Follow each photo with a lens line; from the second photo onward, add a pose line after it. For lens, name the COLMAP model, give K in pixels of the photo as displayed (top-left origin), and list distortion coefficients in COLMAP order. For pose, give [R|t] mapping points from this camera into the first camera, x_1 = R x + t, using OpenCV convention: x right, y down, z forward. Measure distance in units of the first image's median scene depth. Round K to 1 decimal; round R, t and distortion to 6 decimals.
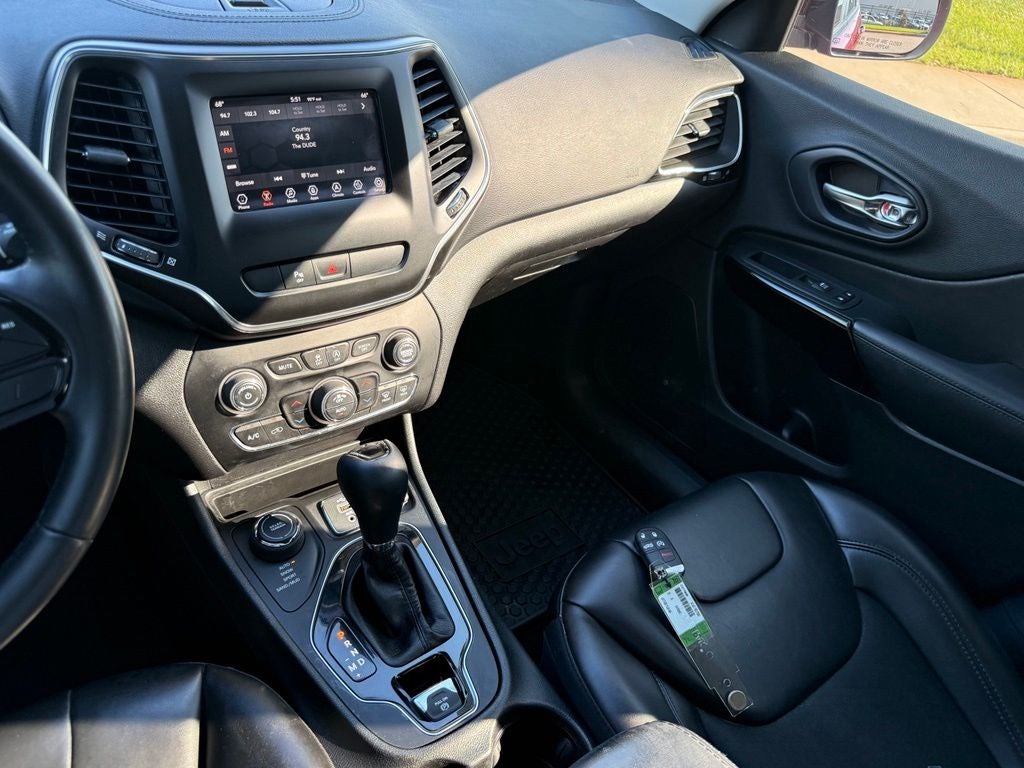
lens RADIAL K [[728.3, 0, 512.0], [0, 728.3, 384.0], [0, 0, 1]] dist [0.104333, -0.206296]
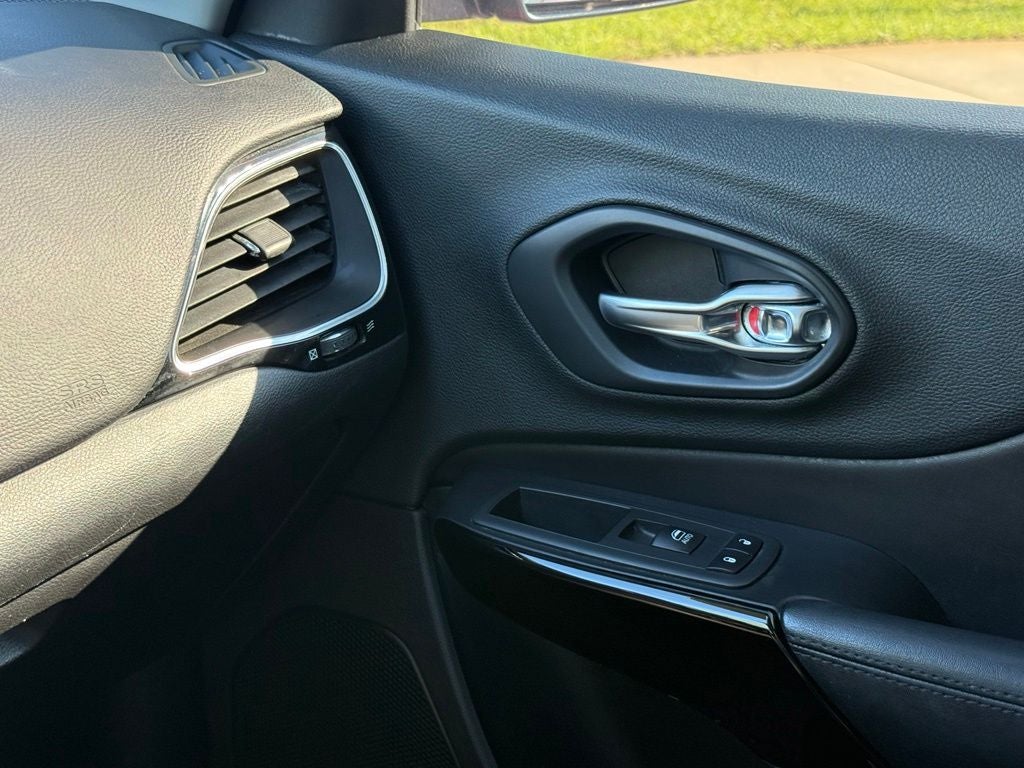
lens RADIAL K [[1548.1, 0, 512.0], [0, 1548.1, 384.0], [0, 0, 1]] dist [0.234430, -0.684390]
pose [[0.930023, -0.243795, 0.274995, 0.132945], [0.306145, 0.927910, -0.212739, -0.060833], [-0.203306, 0.282040, 0.937614, 0.224426]]
